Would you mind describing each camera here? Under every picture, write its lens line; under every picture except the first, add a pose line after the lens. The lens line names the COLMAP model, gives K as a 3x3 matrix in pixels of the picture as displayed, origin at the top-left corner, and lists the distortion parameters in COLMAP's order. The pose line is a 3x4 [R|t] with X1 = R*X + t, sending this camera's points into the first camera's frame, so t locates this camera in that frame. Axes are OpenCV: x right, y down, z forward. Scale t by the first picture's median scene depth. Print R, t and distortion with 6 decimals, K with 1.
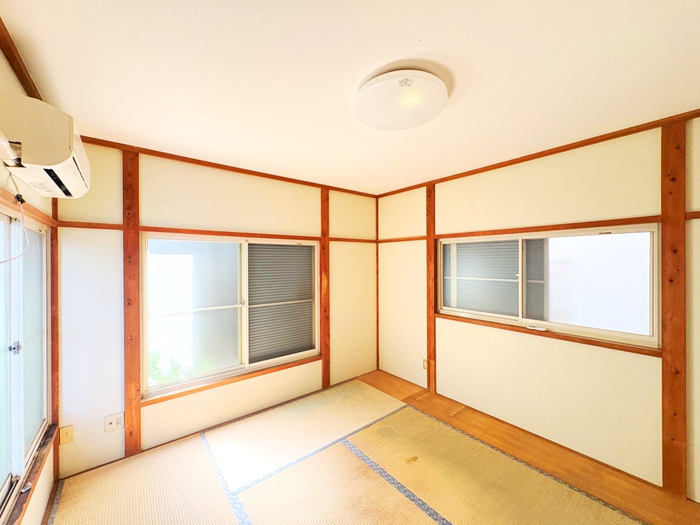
lens RADIAL K [[275.2, 0, 357.7], [0, 275.2, 262.8], [0, 0, 1]] dist [0.000426, 0.000049]
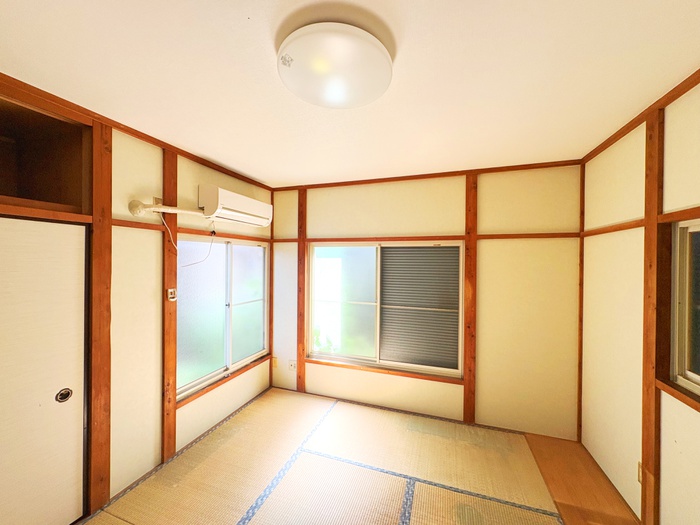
lens RADIAL K [[282.6, 0, 350.0], [0, 282.6, 262.5], [0, 0, 1]] dist [0.002113, 0.000200]
pose [[0.520928, 0.016258, -0.853446, 0.444021], [-0.014151, 0.999846, 0.010410, -0.018515], [0.853483, 0.006655, 0.521078, 0.300490]]
